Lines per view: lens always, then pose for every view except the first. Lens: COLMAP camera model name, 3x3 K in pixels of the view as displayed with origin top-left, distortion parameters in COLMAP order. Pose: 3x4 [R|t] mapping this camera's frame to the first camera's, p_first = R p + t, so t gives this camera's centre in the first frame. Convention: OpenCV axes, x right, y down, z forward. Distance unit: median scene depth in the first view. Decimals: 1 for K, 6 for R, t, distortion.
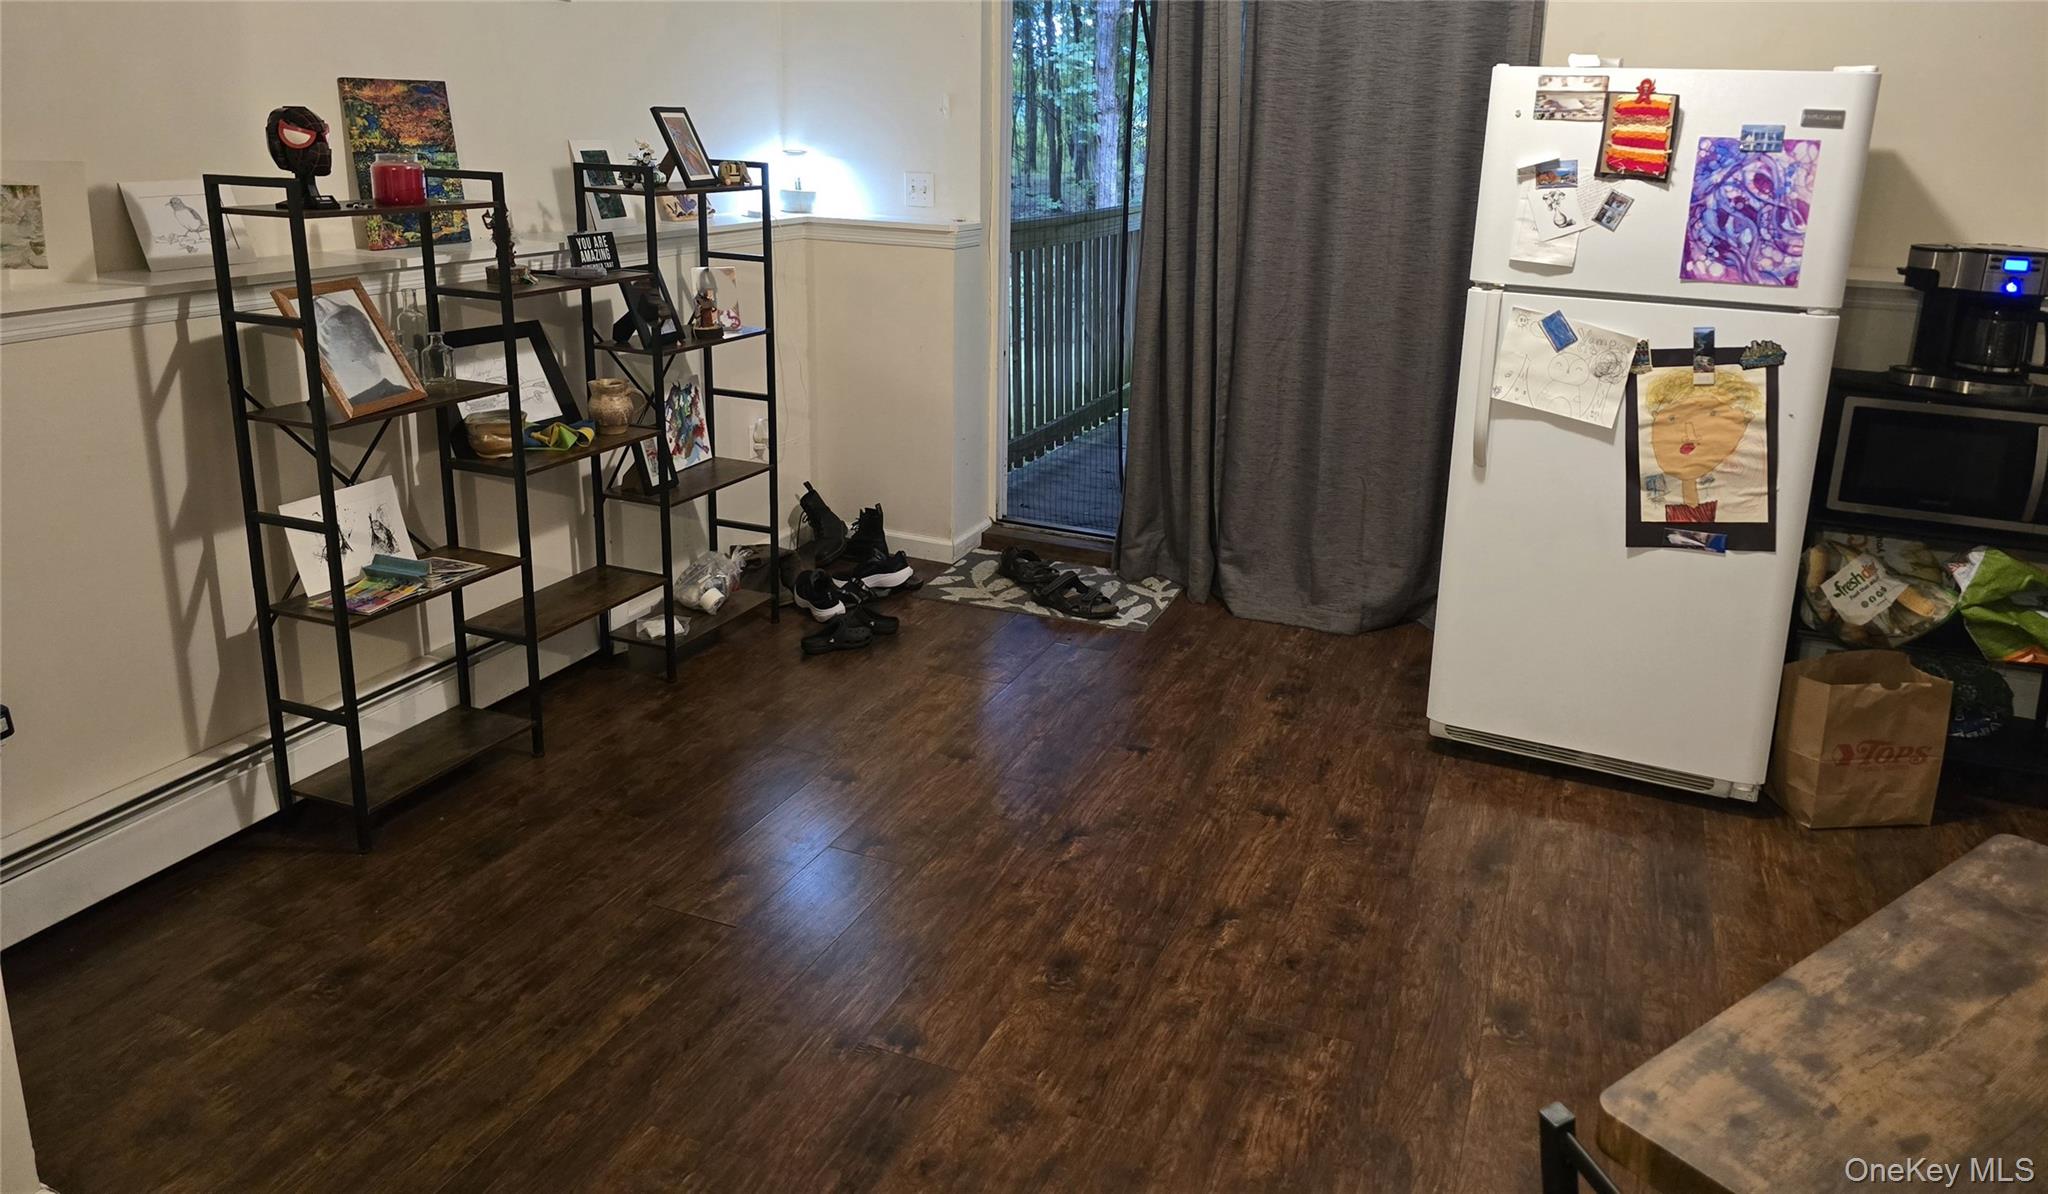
lens RADIAL K [[1798.6, 0, 1024.0], [0, 1798.6, 597.0], [0, 0, 1]] dist [-0.016115, -0.016204]
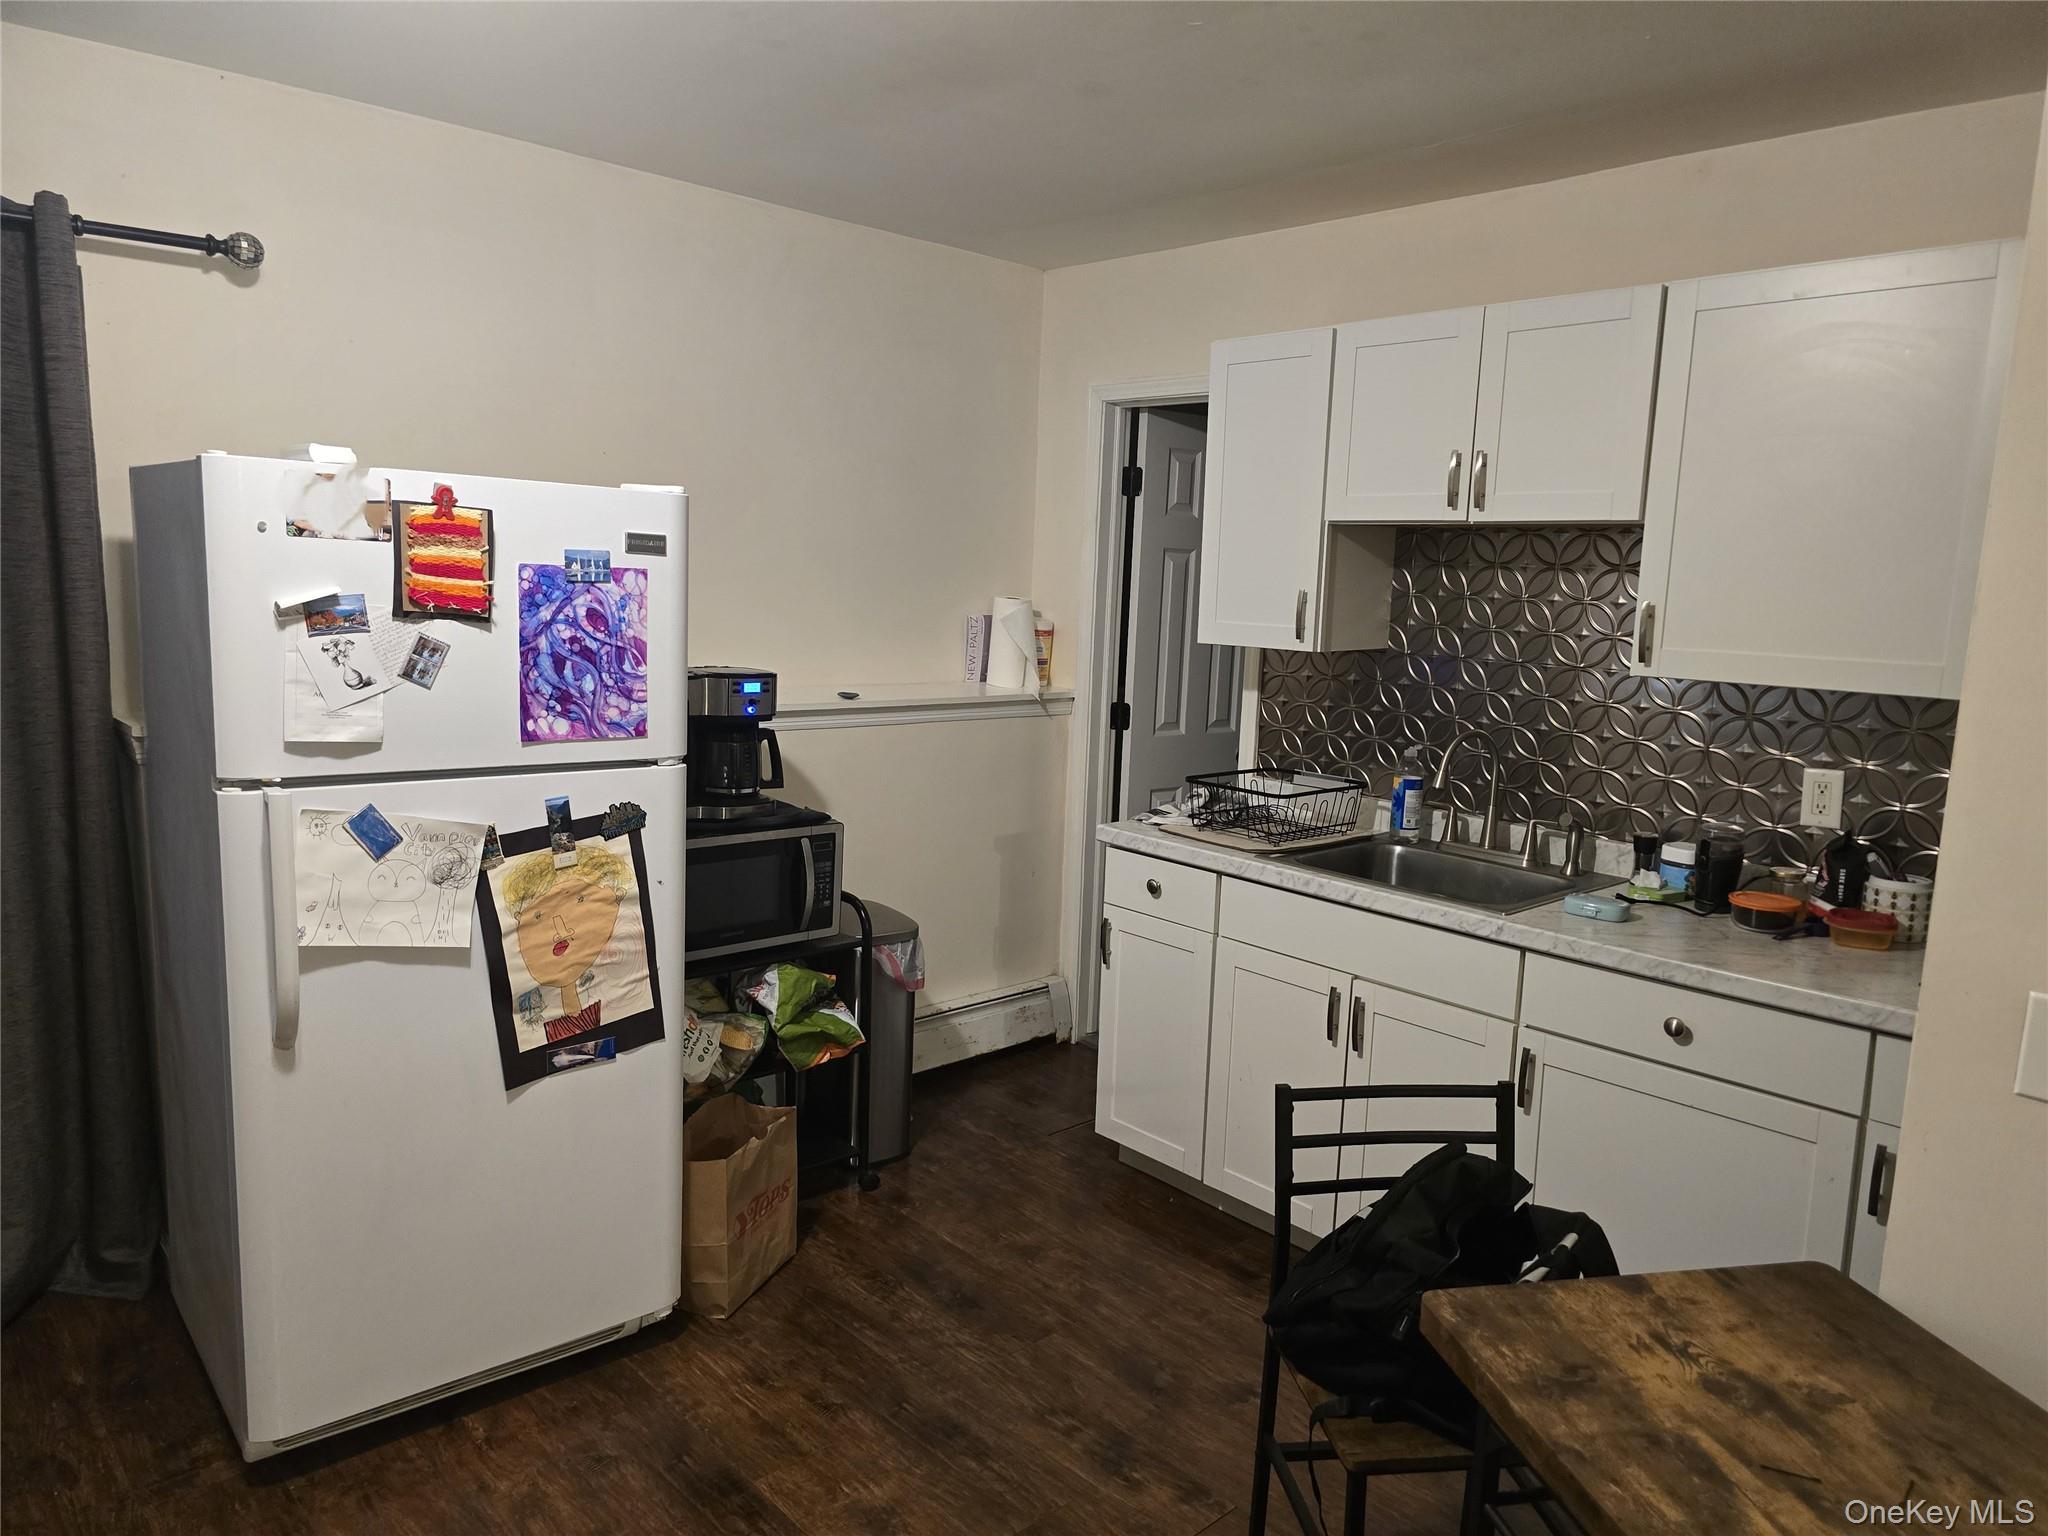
lens RADIAL K [[1392.1, 0, 1039.4], [0, 1392.1, 781.0], [0, 0, 1]] dist [0.056721, -0.067693]
pose [[0.336247, -0.145629, 0.930446, -0.129258], [0.207248, 0.975195, 0.077737, -0.161232], [-0.918687, 0.166694, 0.358088, 0.574410]]
